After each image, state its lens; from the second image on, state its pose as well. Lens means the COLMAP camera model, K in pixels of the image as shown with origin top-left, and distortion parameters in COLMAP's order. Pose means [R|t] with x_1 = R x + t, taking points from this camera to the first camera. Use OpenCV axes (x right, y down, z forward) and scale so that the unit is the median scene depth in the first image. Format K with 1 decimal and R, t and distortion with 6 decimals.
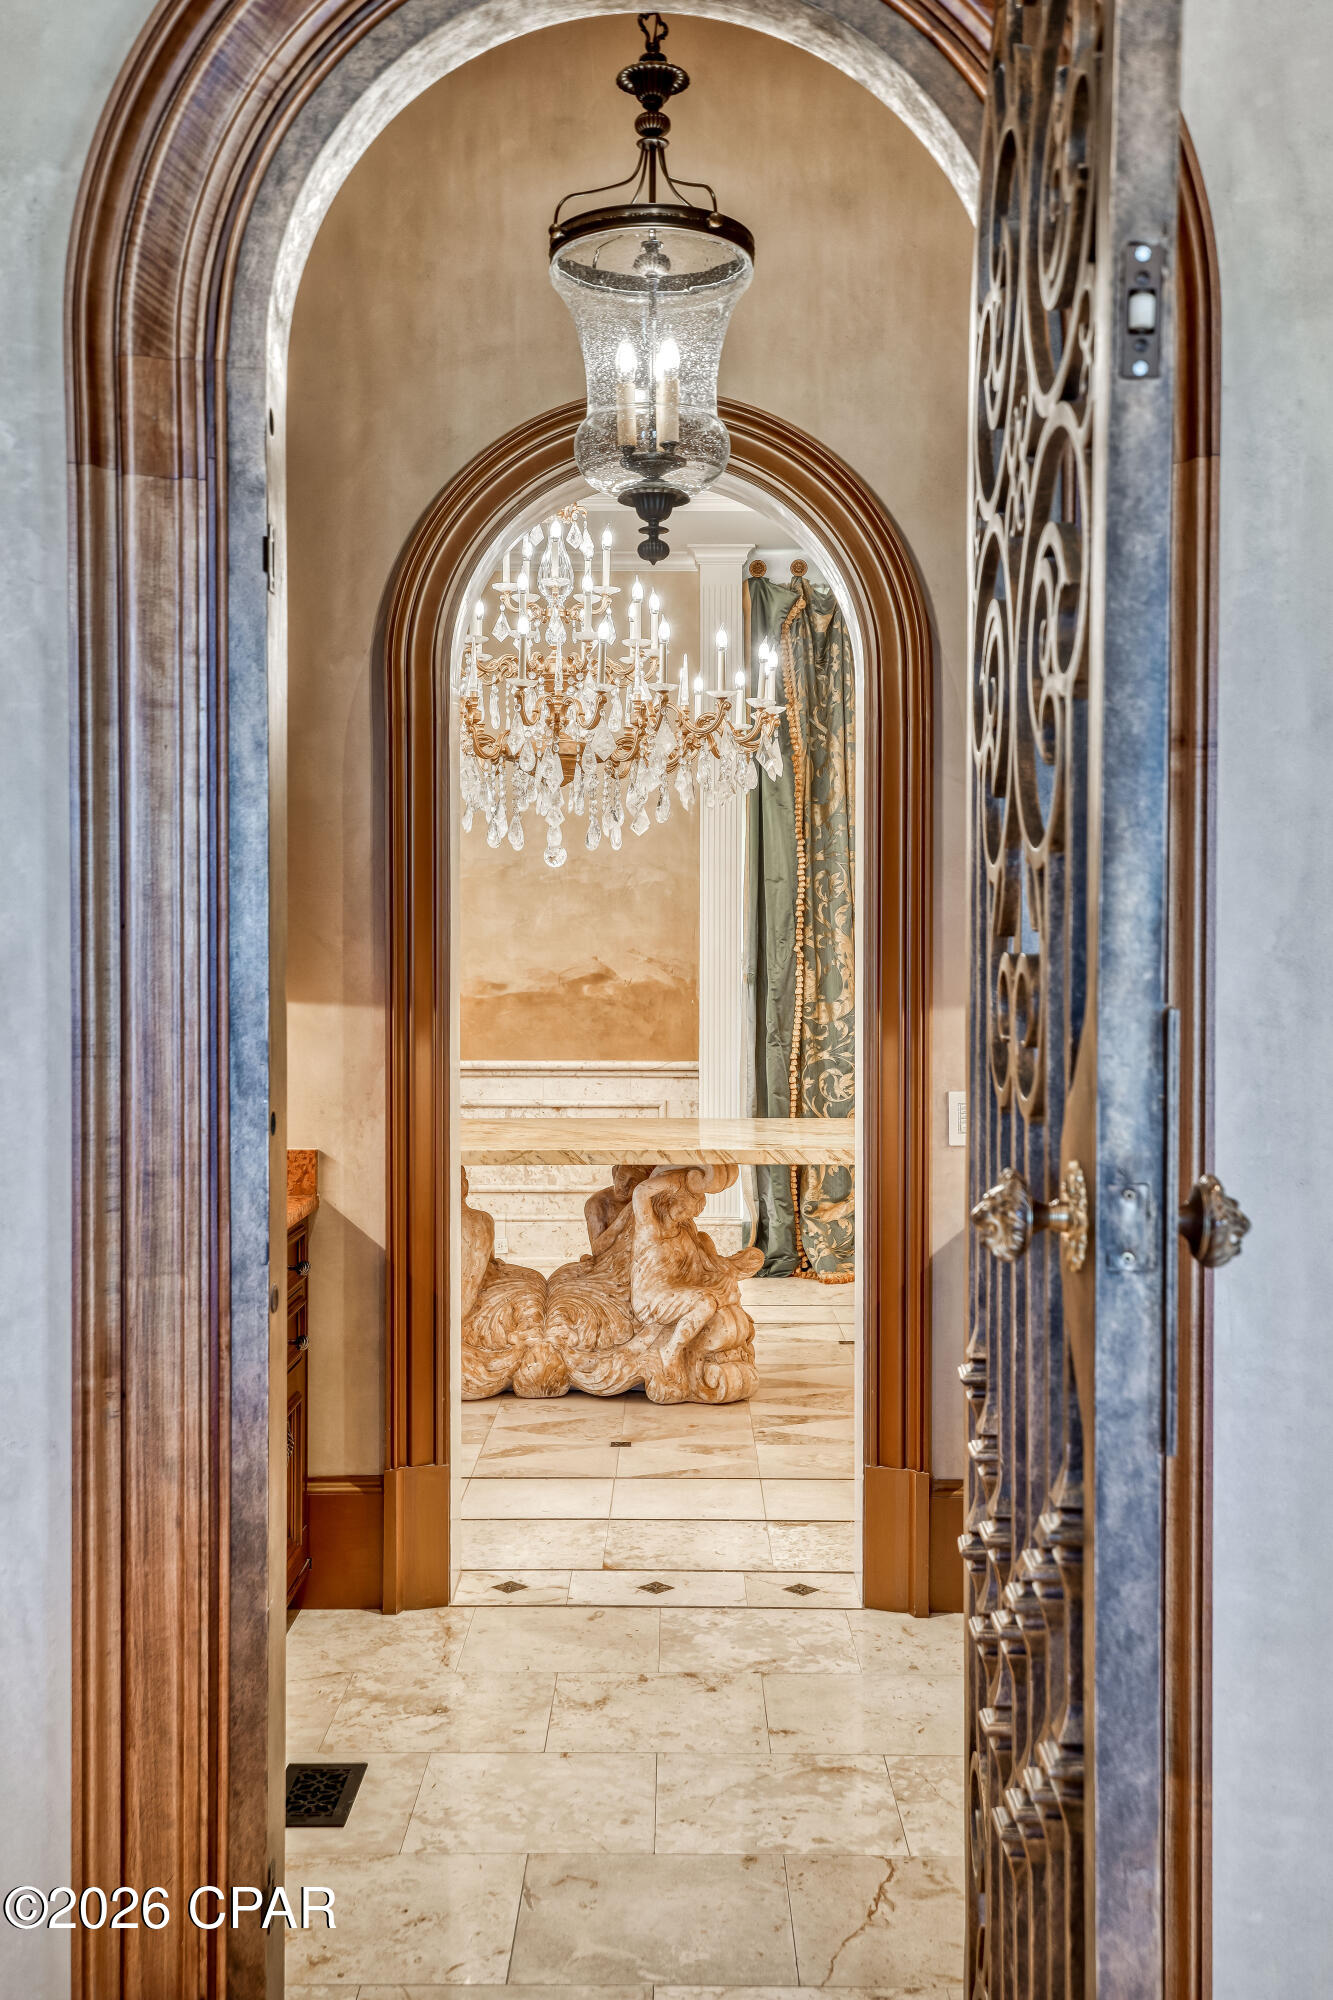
lens RADIAL K [[1971.6, 0, 666.5], [0, 1971.6, 1000.0], [0, 0, 1]] dist [0.010598, 0.005923]
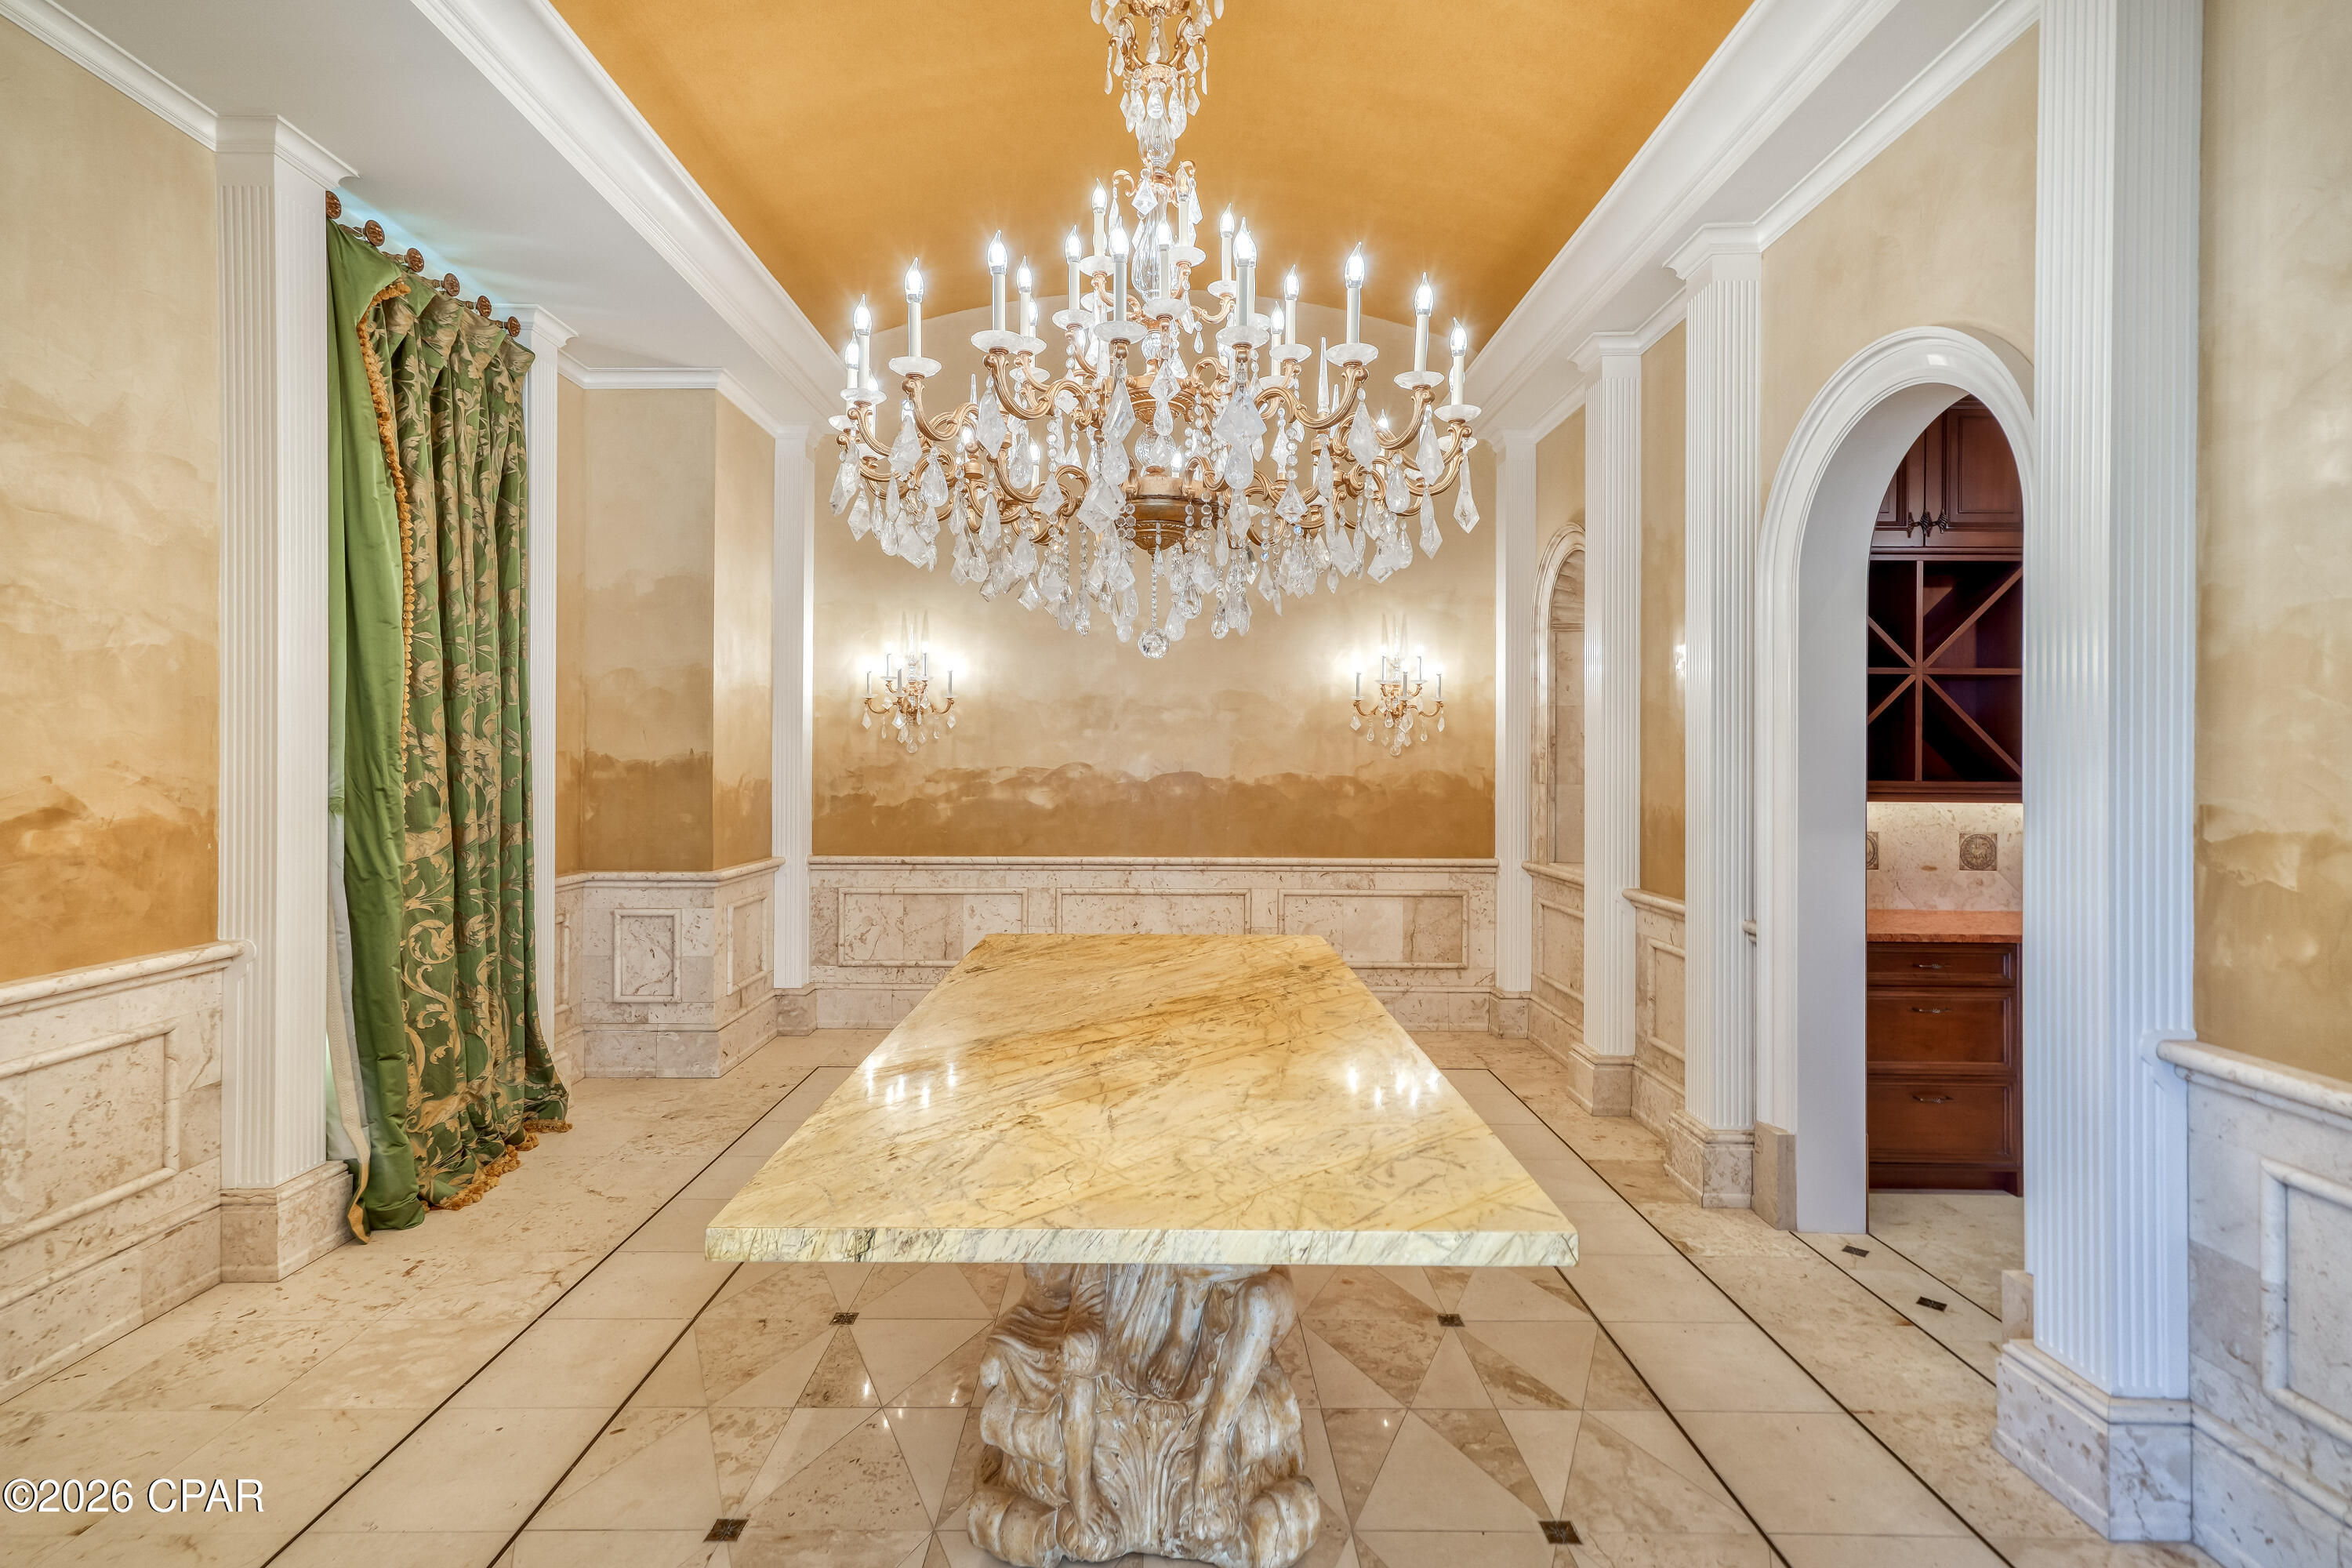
lens RADIAL K [[1098.8, 0, 1137.8], [0, 1098.8, 768.8], [0, 0, 1]] dist [0.000220, 0.010390]
pose [[0.000911, -0.007394, 0.999972, -0.470169], [0.015993, 0.999845, 0.007378, -0.030493], [-0.999872, 0.015985, 0.001030, 1.016464]]
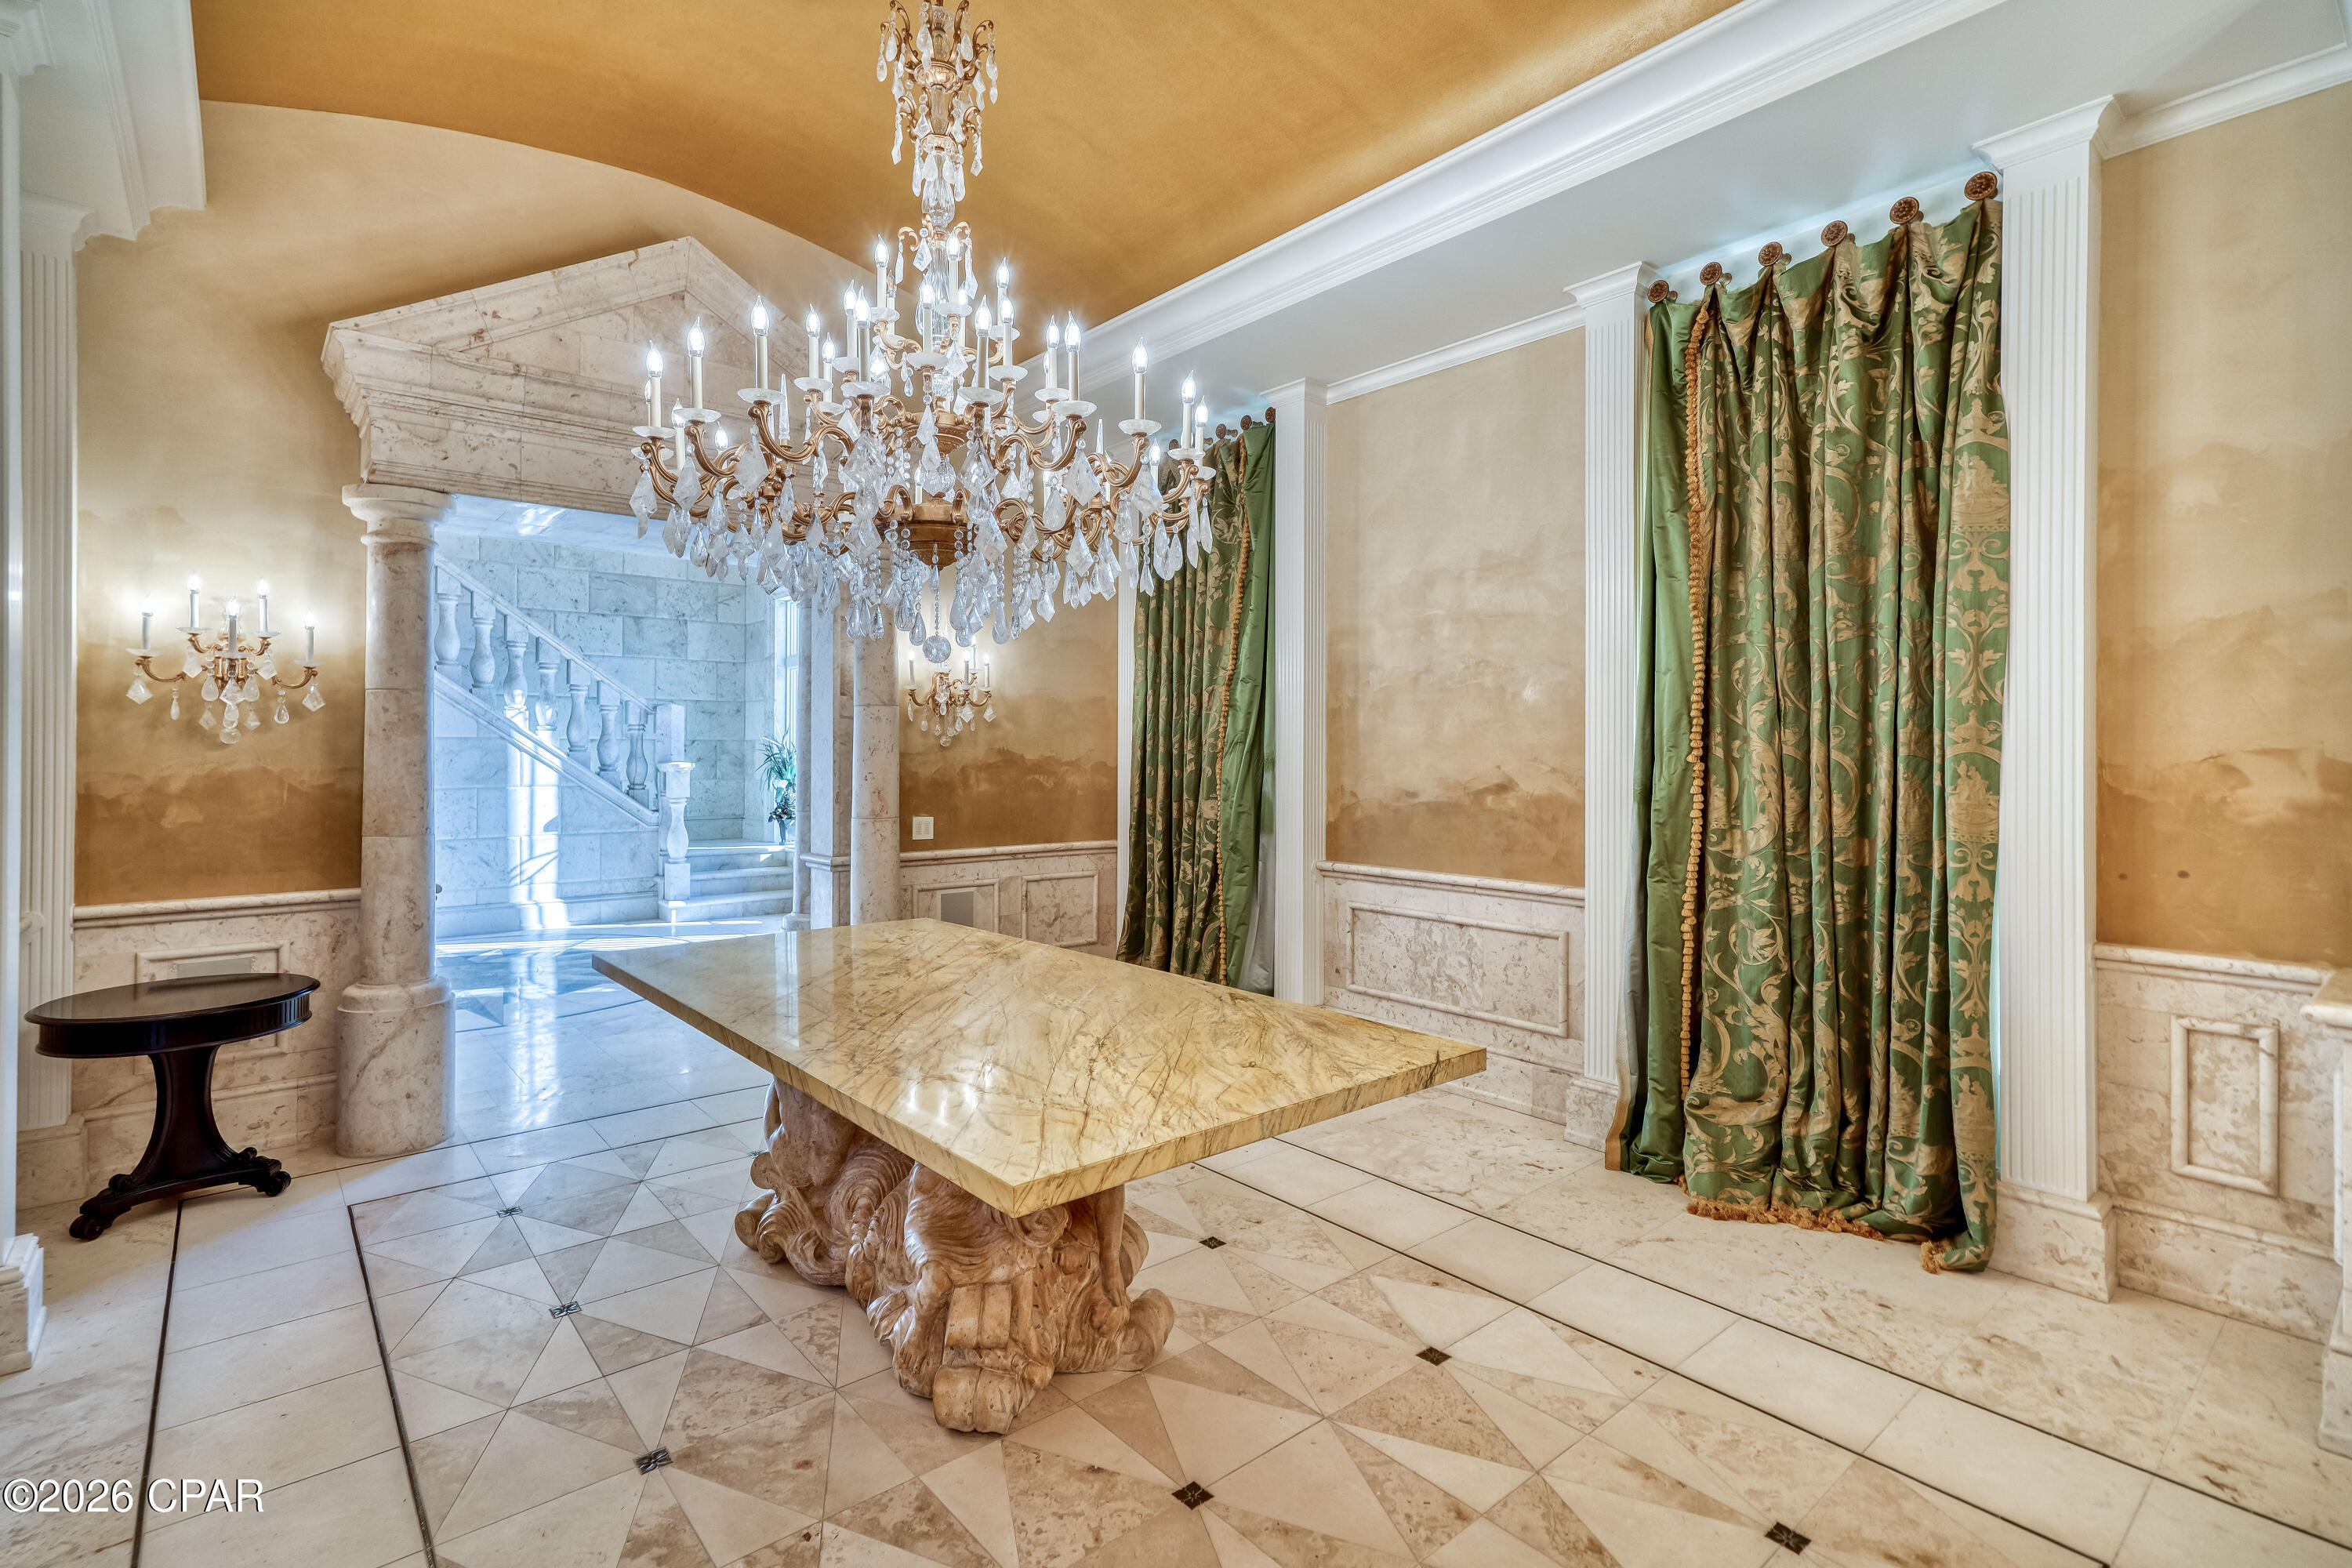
lens RADIAL K [[1102.3, 0, 1165.7], [0, 1102.3, 743.5], [0, 0, 1]] dist [0.002272, 0.011630]
pose [[0.655495, -0.002911, -0.755194, 0.359055], [-0.018780, 0.999620, -0.020154, -0.027056], [0.754966, 0.027393, 0.655191, 0.777528]]
